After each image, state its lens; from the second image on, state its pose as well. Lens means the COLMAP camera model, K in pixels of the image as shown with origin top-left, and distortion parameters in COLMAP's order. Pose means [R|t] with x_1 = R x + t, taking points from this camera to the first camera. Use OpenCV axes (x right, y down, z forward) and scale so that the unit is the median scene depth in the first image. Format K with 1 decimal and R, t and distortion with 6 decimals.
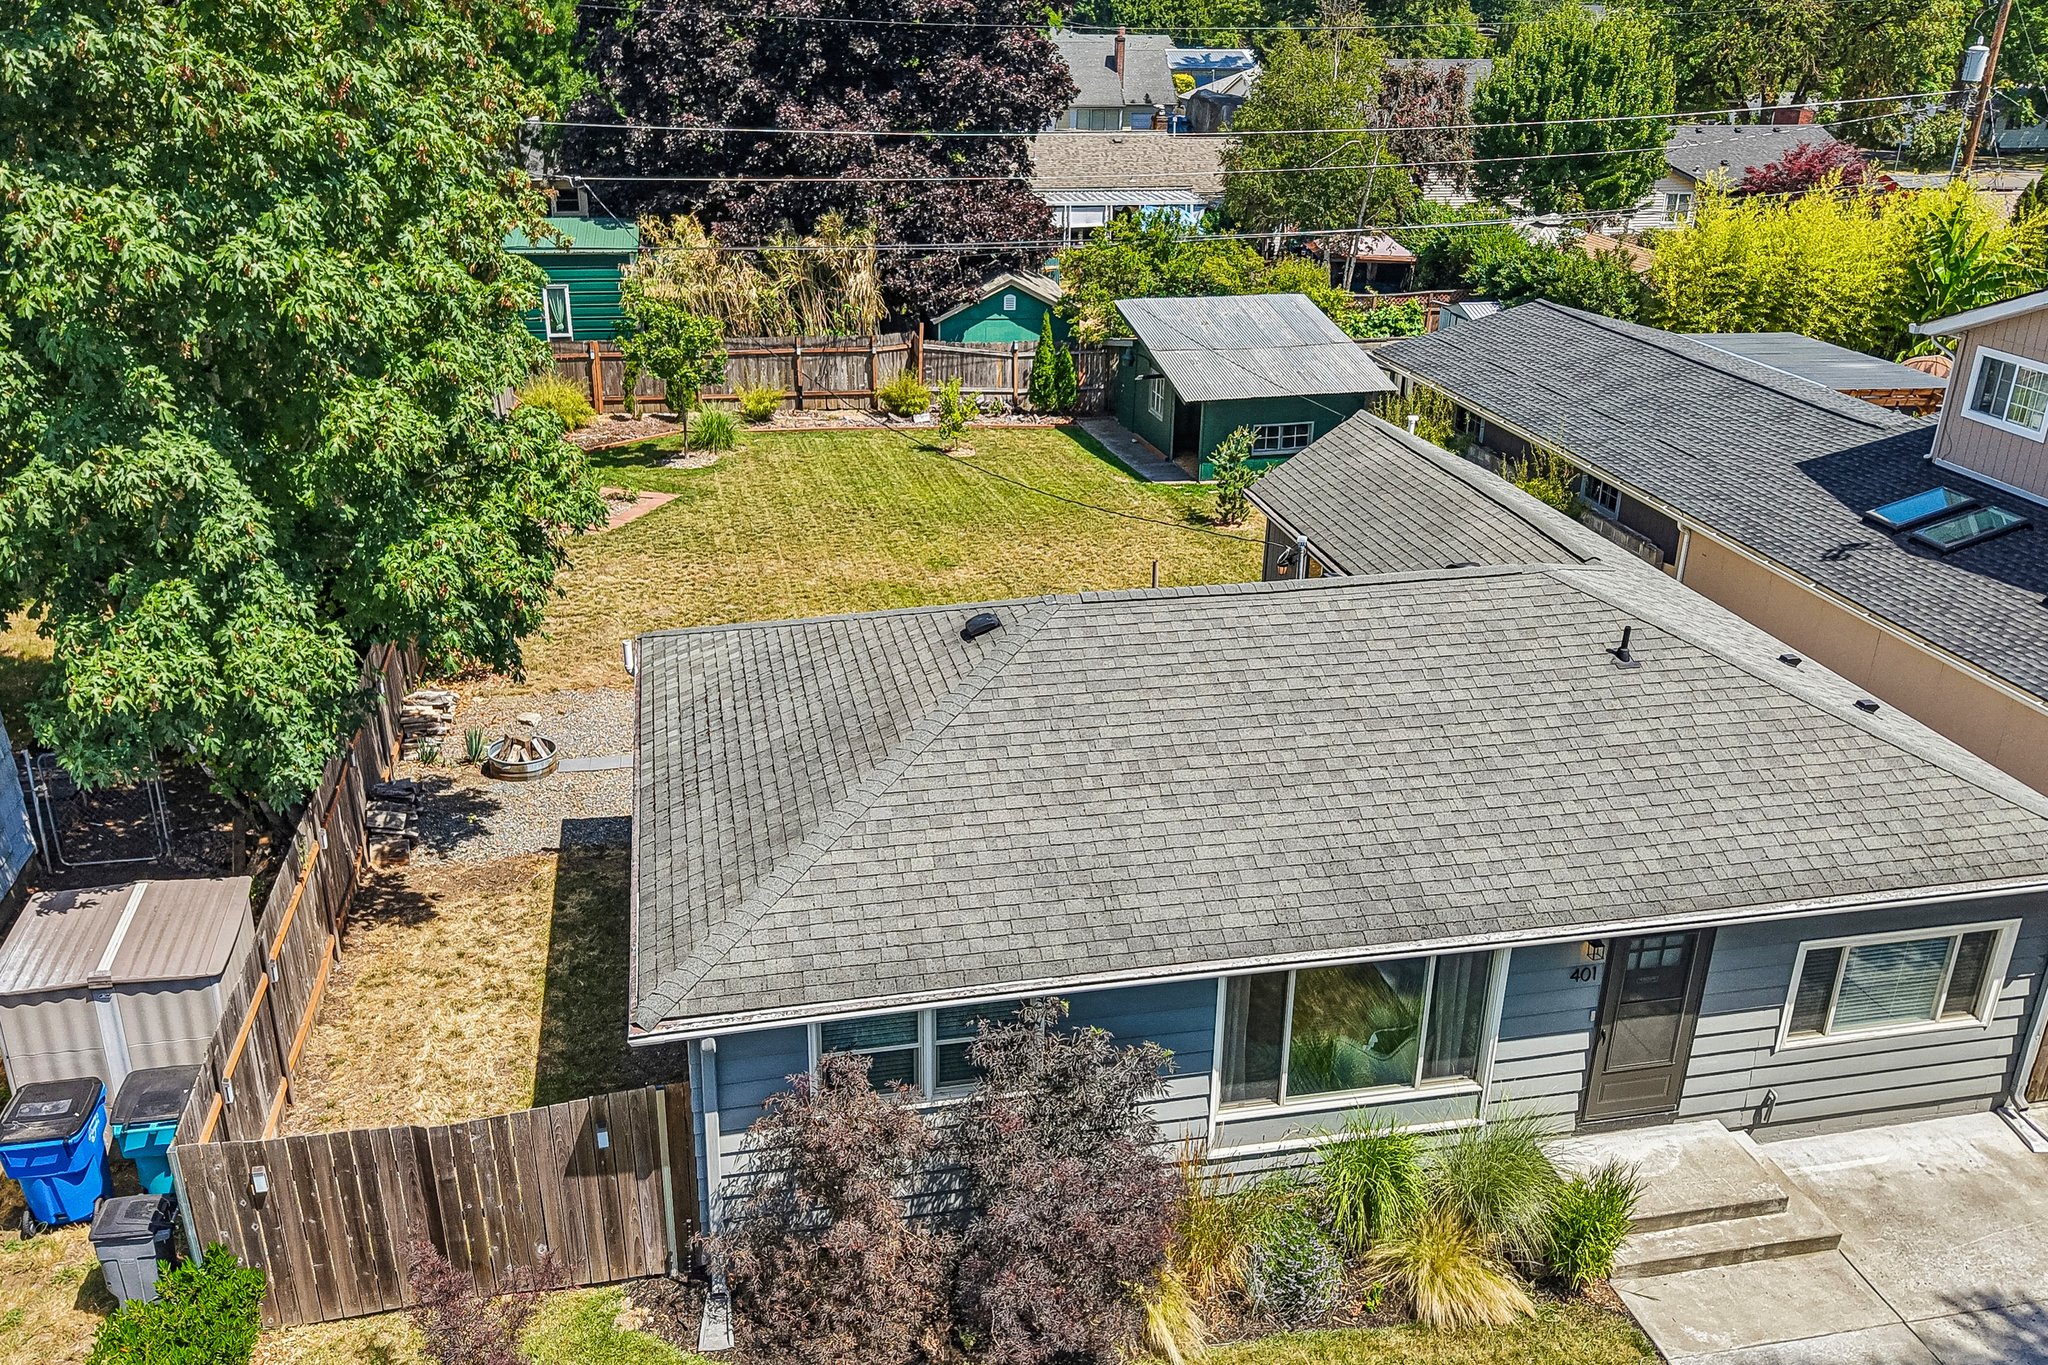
lens RADIAL K [[1650.8, 0, 1021.6], [0, 1650.8, 709.9], [0, 0, 1]] dist [0.033539, -0.048593]
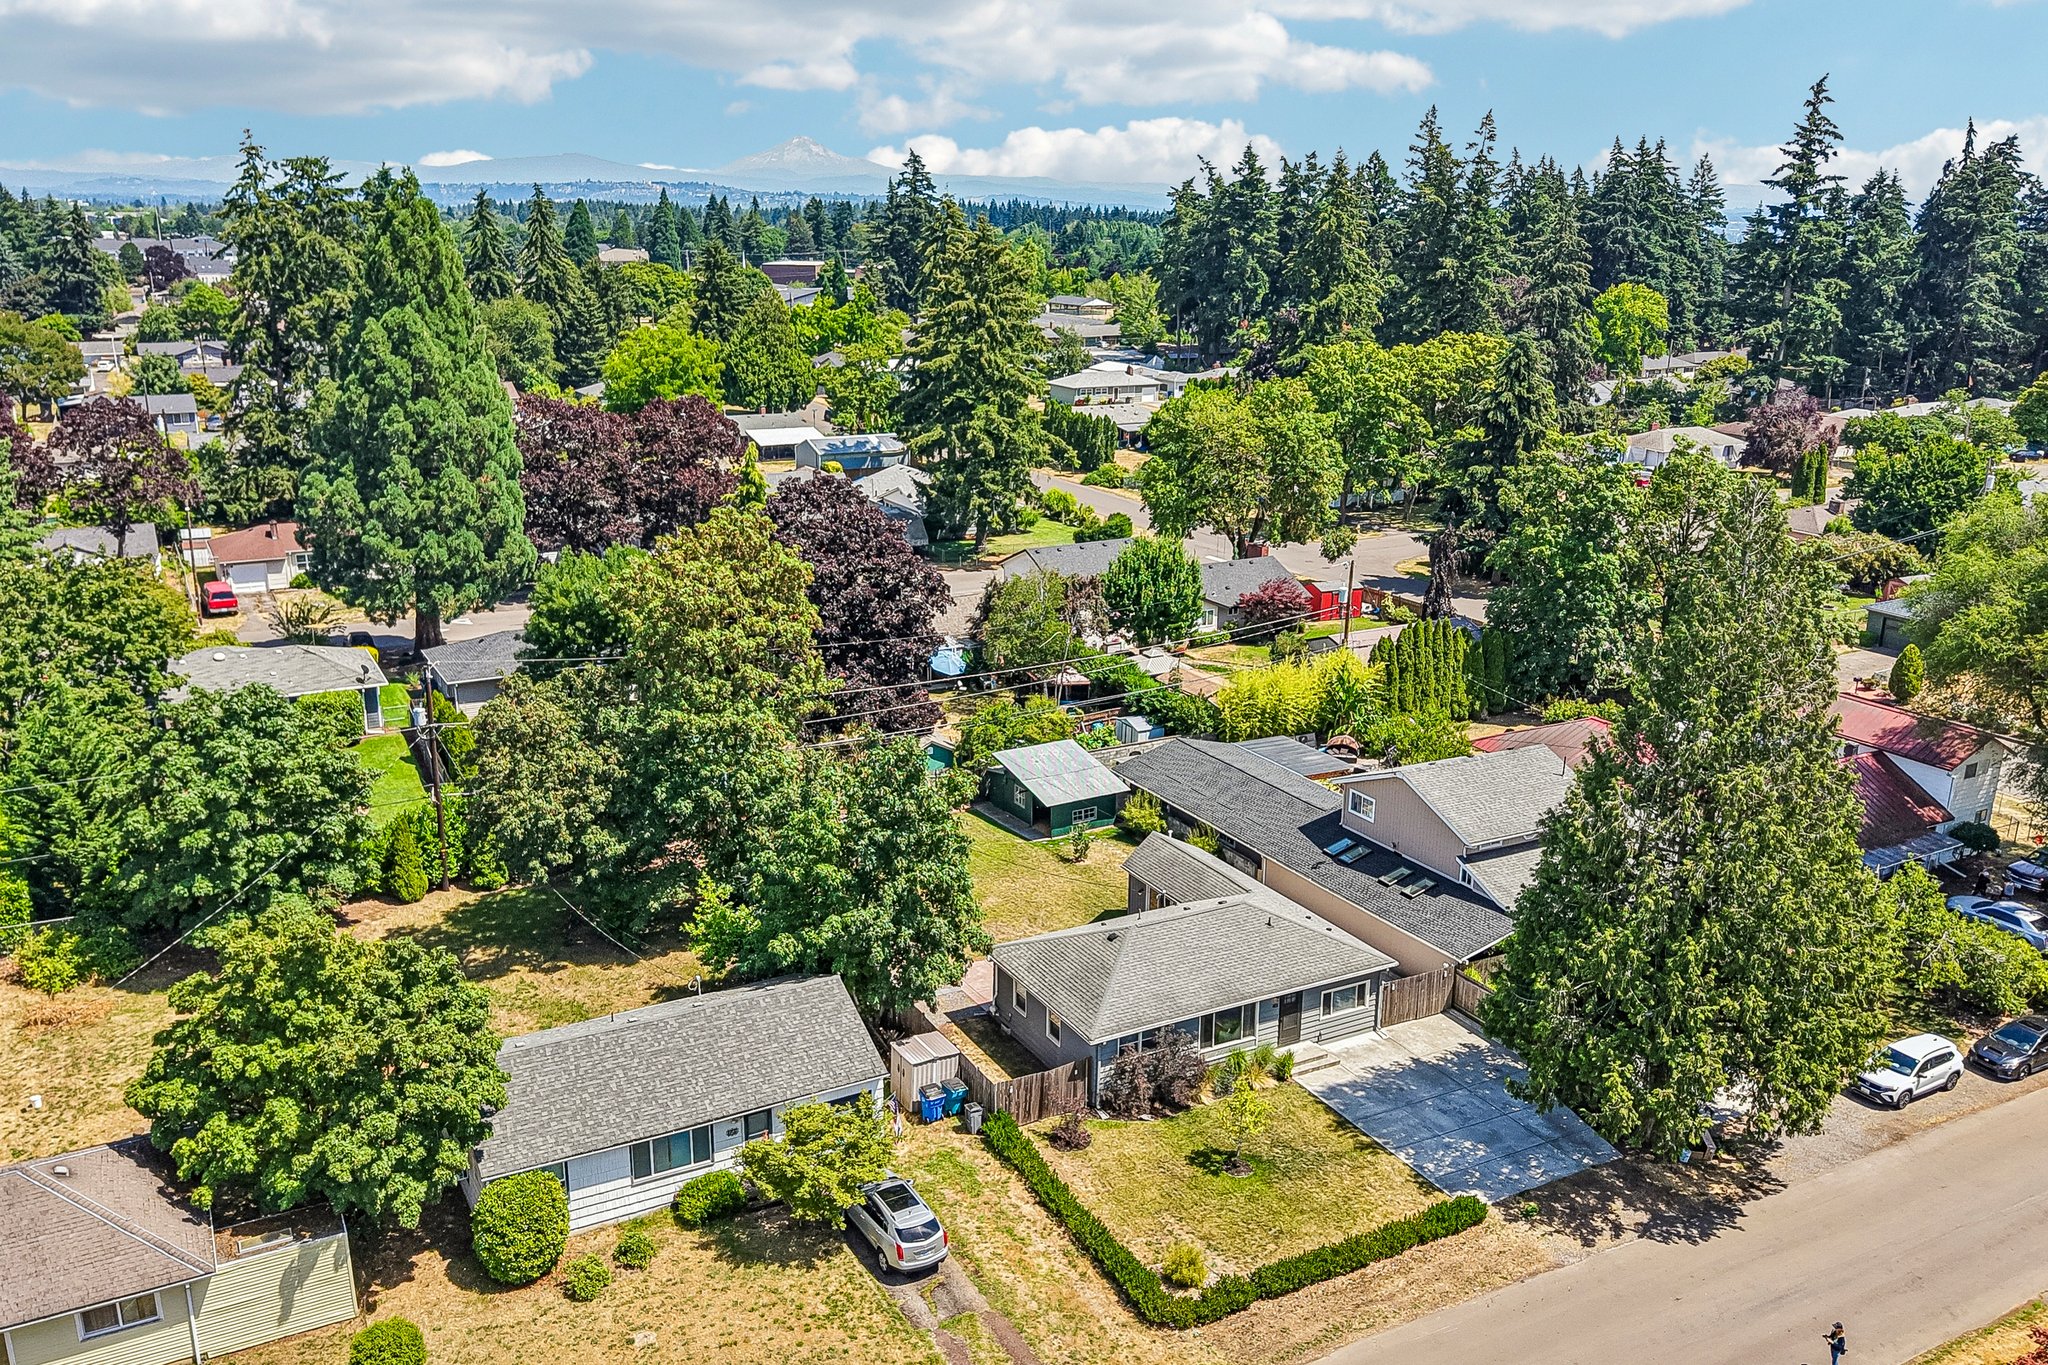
lens RADIAL K [[1650.8, 0, 1006.9], [0, 1650.8, 709.5], [0, 0, 1]] dist [0.033539, -0.048593]
pose [[0.959757, -0.088369, 0.266567, -1.253620], [0.119432, 0.987523, -0.102637, -0.214106], [-0.254172, 0.130343, 0.958336, -2.701382]]
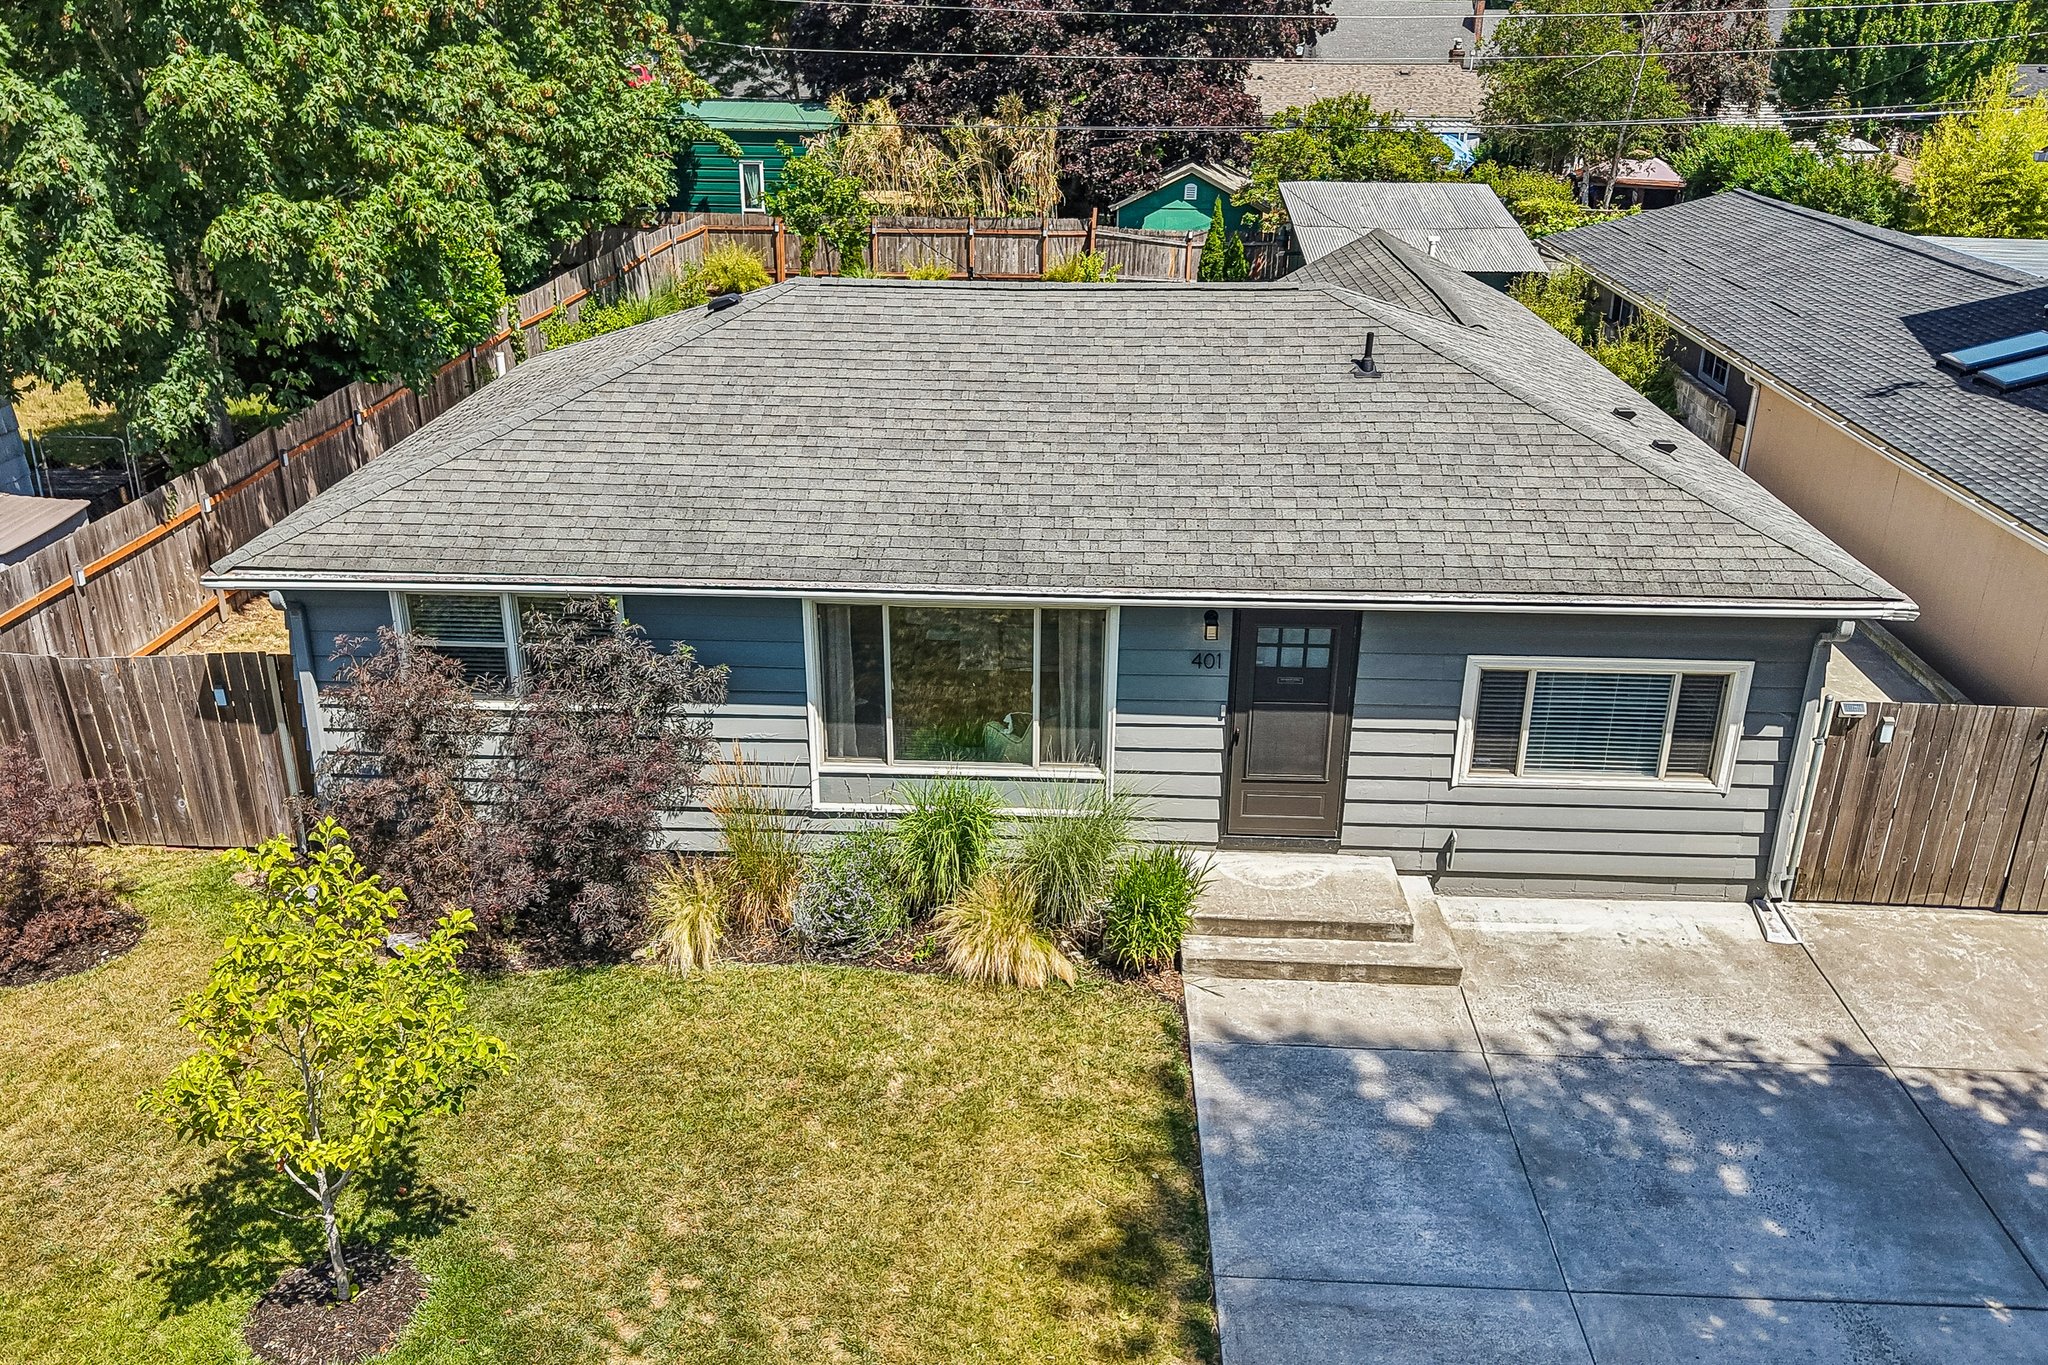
lens RADIAL K [[1650.8, 0, 1024.9], [0, 1650.8, 708.1], [0, 0, 1]] dist [0.033539, -0.048593]
pose [[0.969041, 0.092585, -0.228881, 0.419153], [-0.093734, 0.995580, 0.005870, 0.175505], [0.228413, 0.015766, 0.973437, 0.056815]]
